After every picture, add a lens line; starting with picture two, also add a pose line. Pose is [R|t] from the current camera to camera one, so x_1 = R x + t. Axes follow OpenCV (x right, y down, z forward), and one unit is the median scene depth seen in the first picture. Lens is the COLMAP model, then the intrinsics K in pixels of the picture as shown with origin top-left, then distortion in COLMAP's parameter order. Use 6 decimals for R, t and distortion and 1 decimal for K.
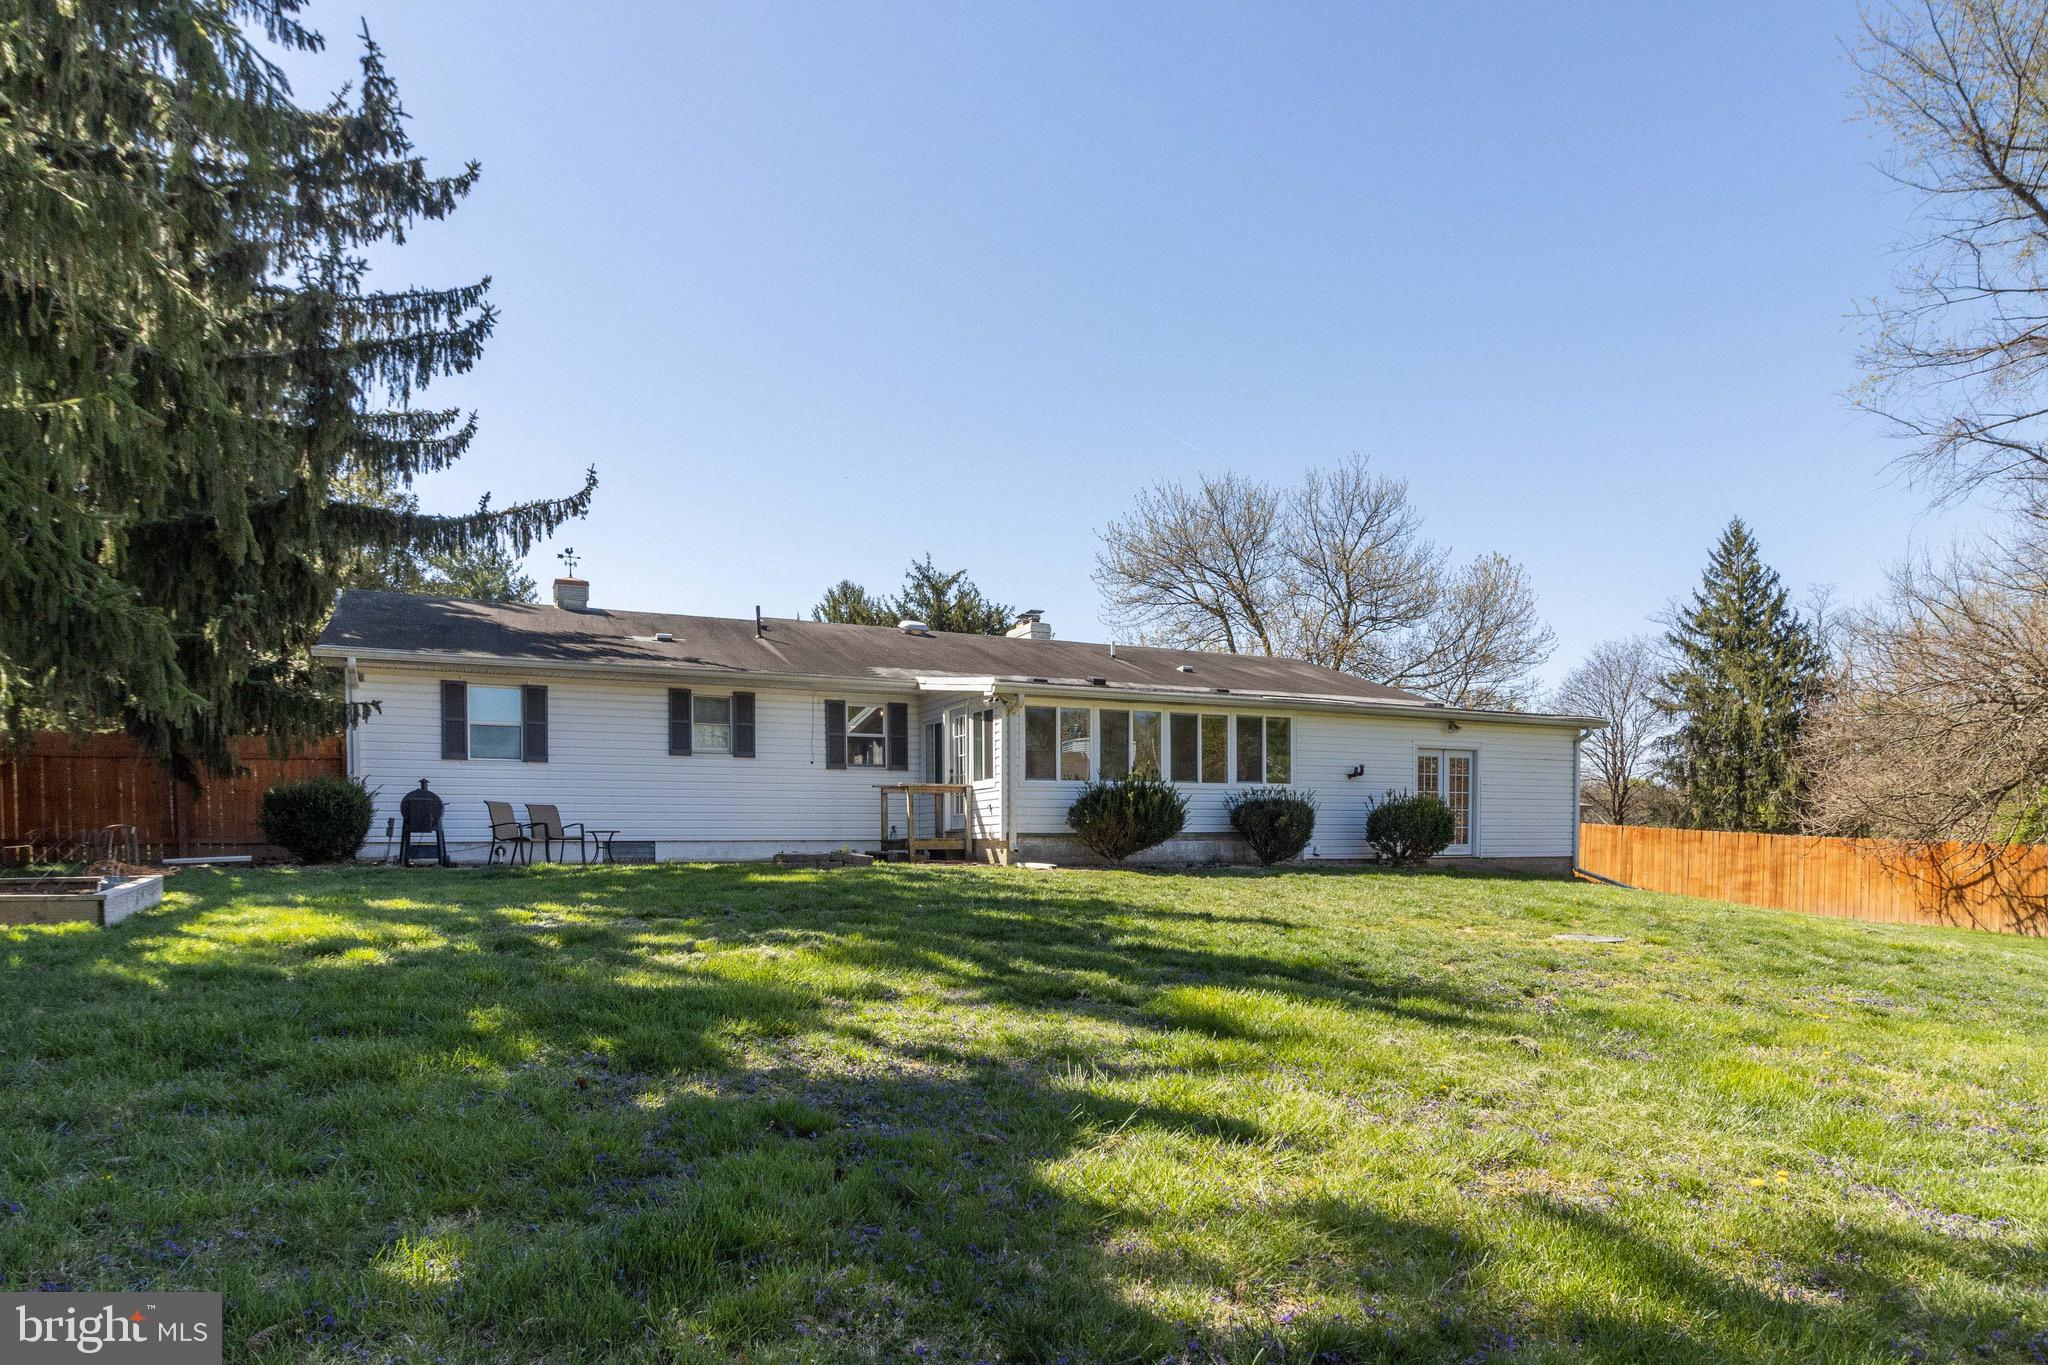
lens RADIAL K [[1113.5, 0, 1021.7], [0, 1113.5, 682.9], [0, 0, 1]] dist [0.005209, 0.001369]
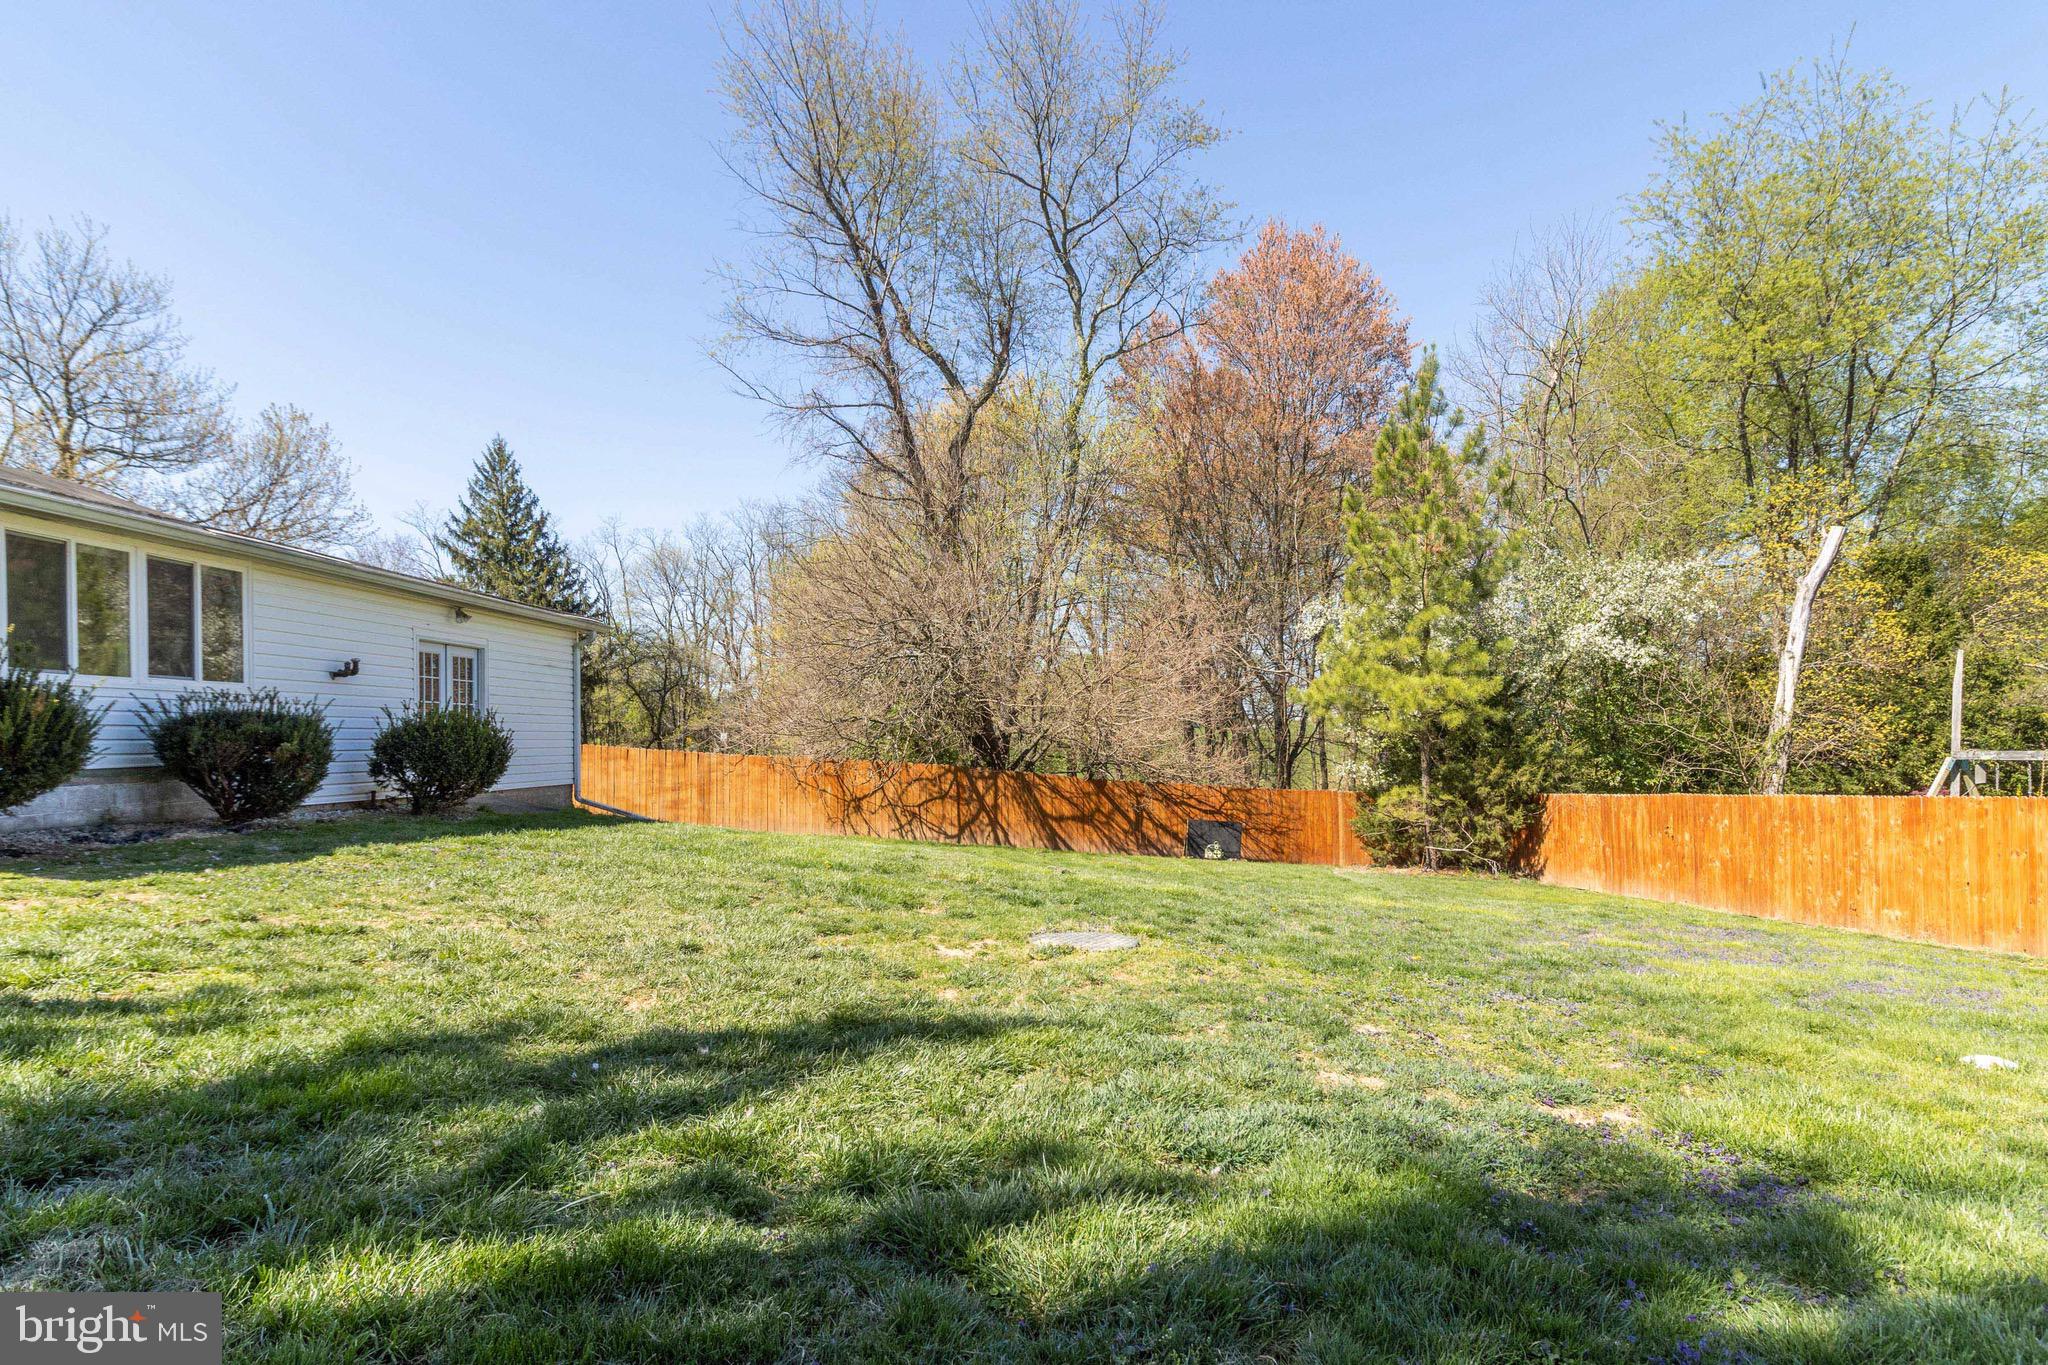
lens RADIAL K [[1113.5, 0, 1024.2], [0, 1113.5, 685.4], [0, 0, 1]] dist [0.005209, 0.001369]
pose [[0.491648, 0.044917, 0.869635, -0.056750], [-0.122028, 0.992368, 0.017732, 0.022442], [-0.862202, -0.114838, 0.493377, 0.256049]]
